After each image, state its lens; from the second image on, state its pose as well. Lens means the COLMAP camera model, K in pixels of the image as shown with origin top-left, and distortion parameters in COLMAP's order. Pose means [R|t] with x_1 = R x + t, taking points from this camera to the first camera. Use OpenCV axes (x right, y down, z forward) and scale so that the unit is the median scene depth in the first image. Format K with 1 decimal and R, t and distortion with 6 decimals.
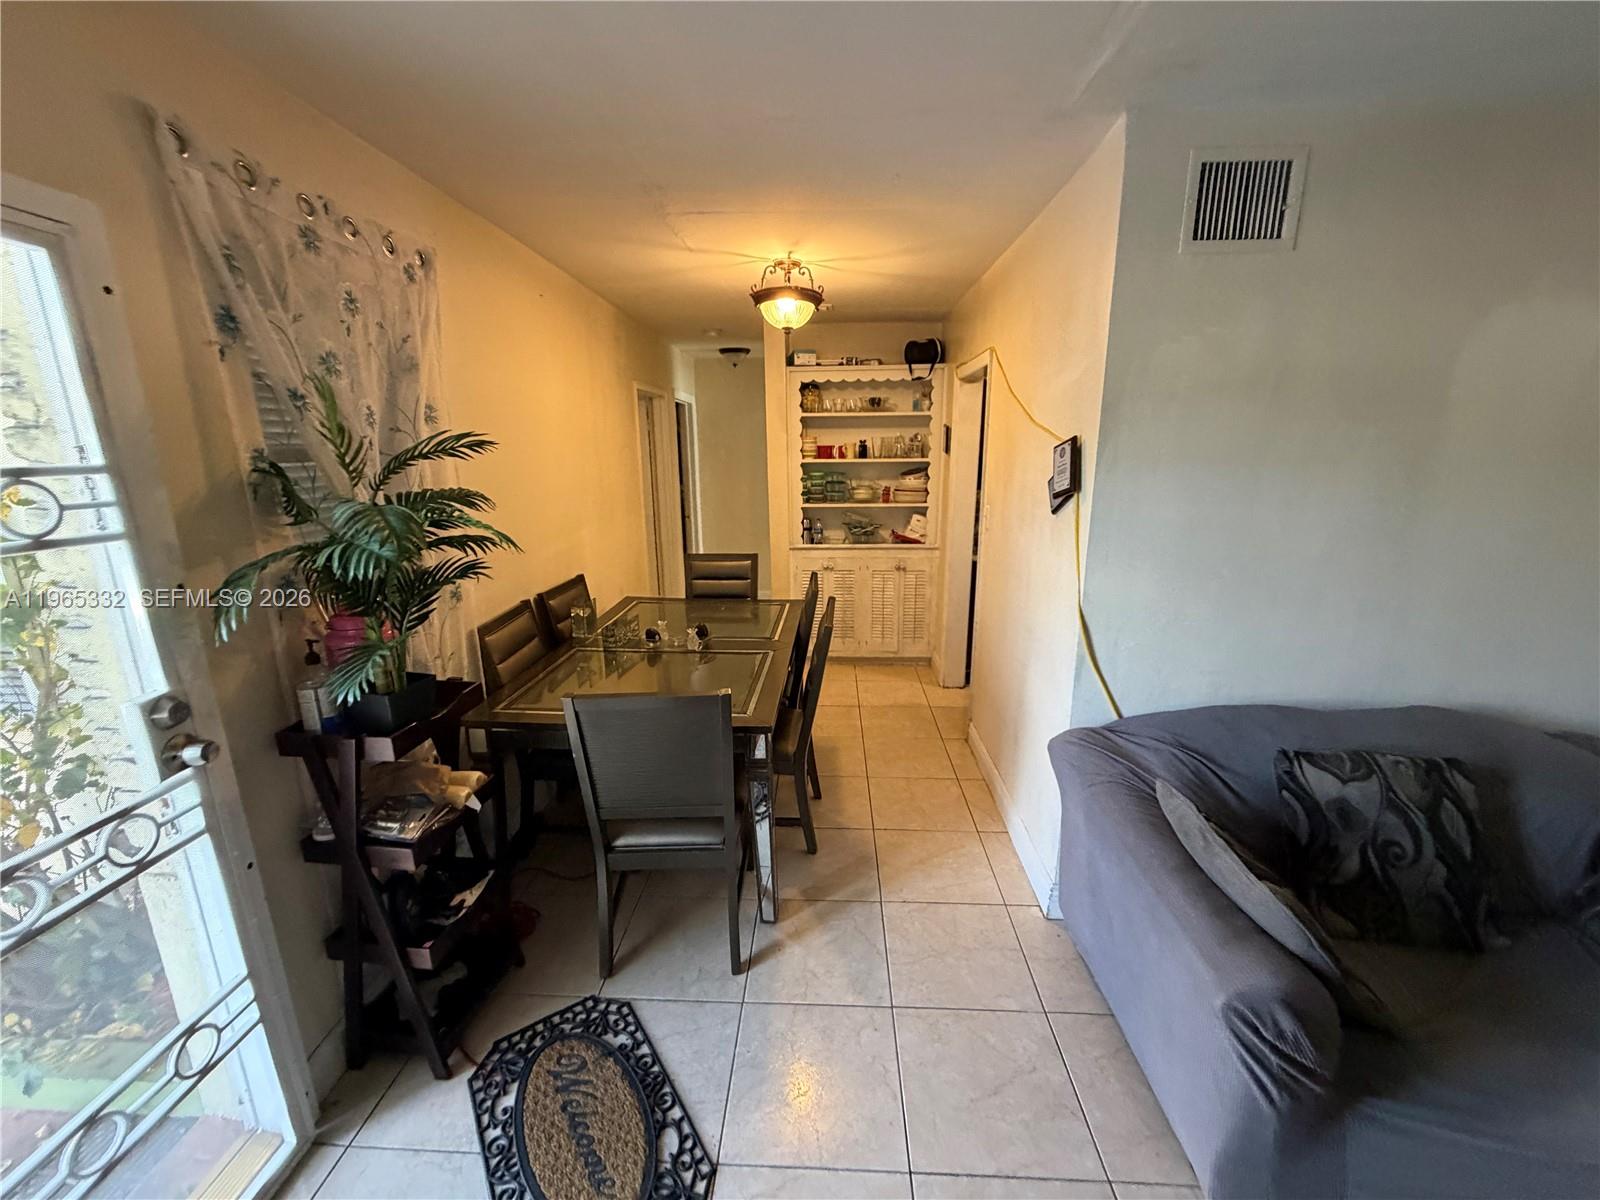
lens RADIAL K [[638.5, 0, 798.5], [0, 638.5, 599.7], [0, 0, 1]] dist [-0.001317, 0.000341]
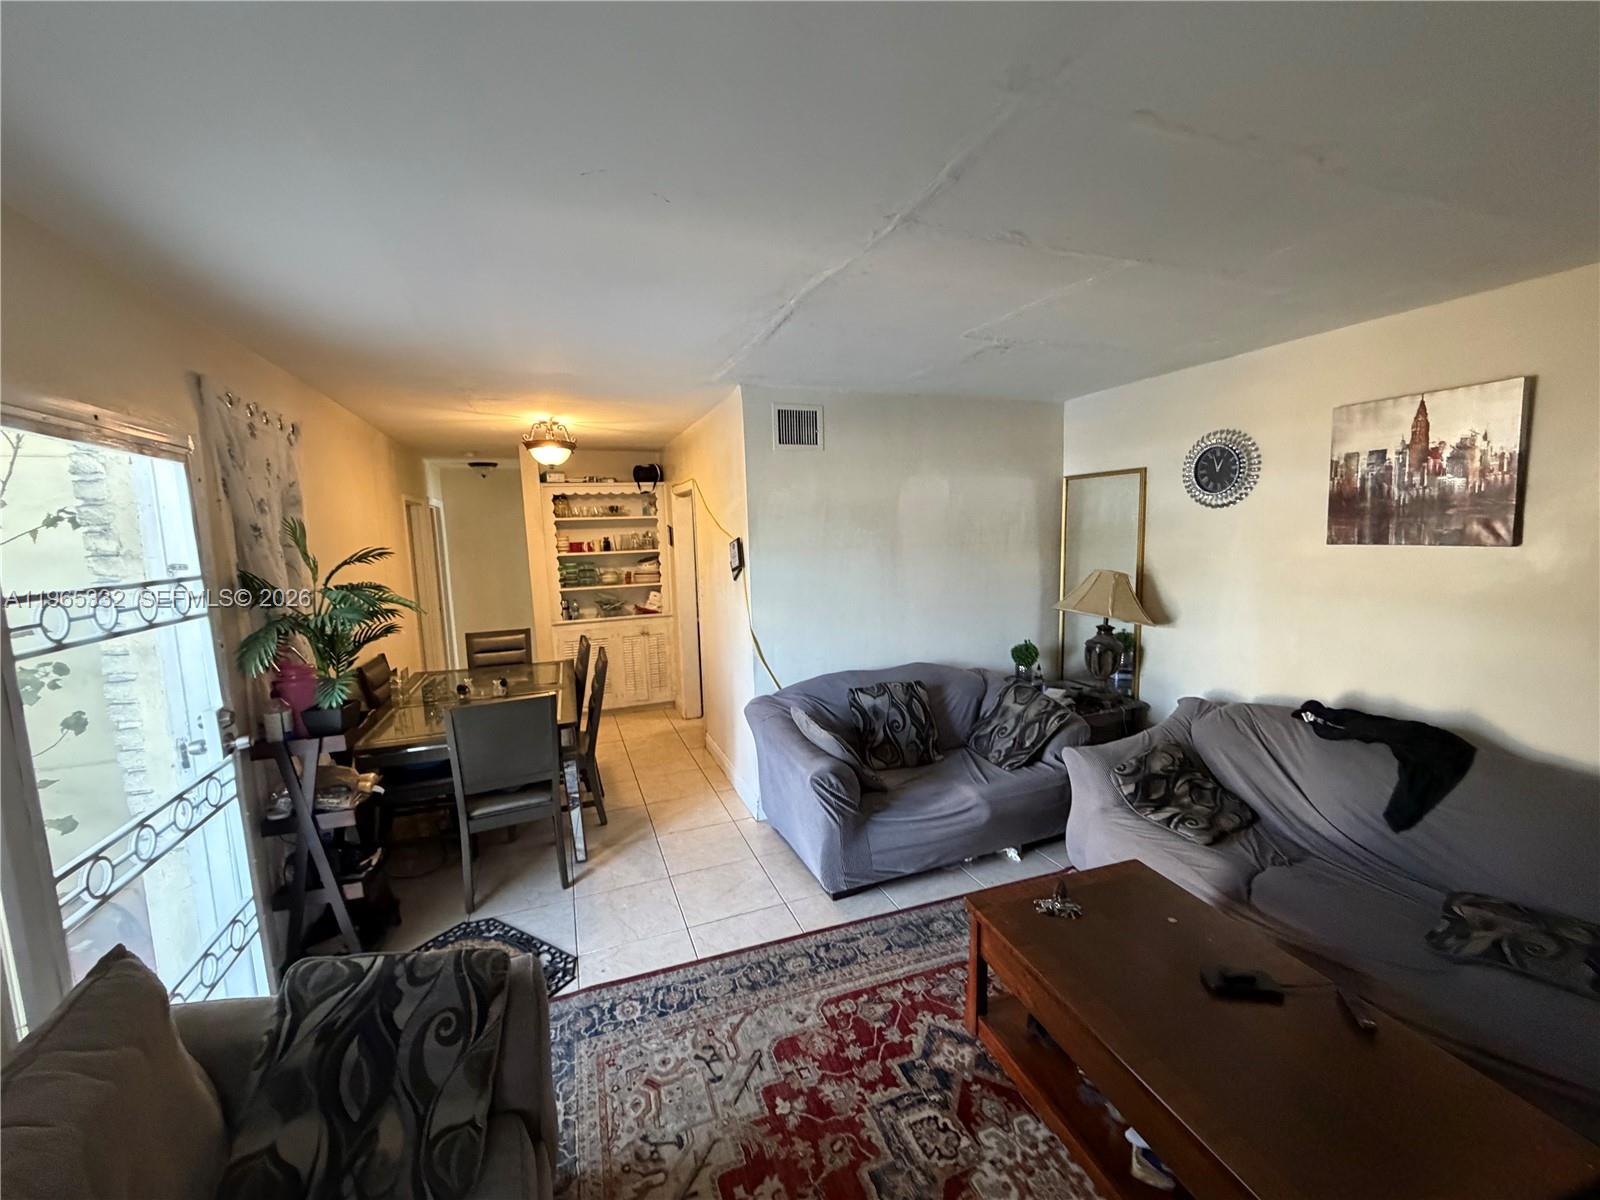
lens RADIAL K [[638.5, 0, 797.0], [0, 638.5, 603.5], [0, 0, 1]] dist [-0.001317, 0.000341]
pose [[0.915496, -0.067221, 0.396672, -0.073081], [0.116950, 0.987833, -0.102515, 0.065876], [-0.384955, 0.140243, 0.912218, -0.337671]]
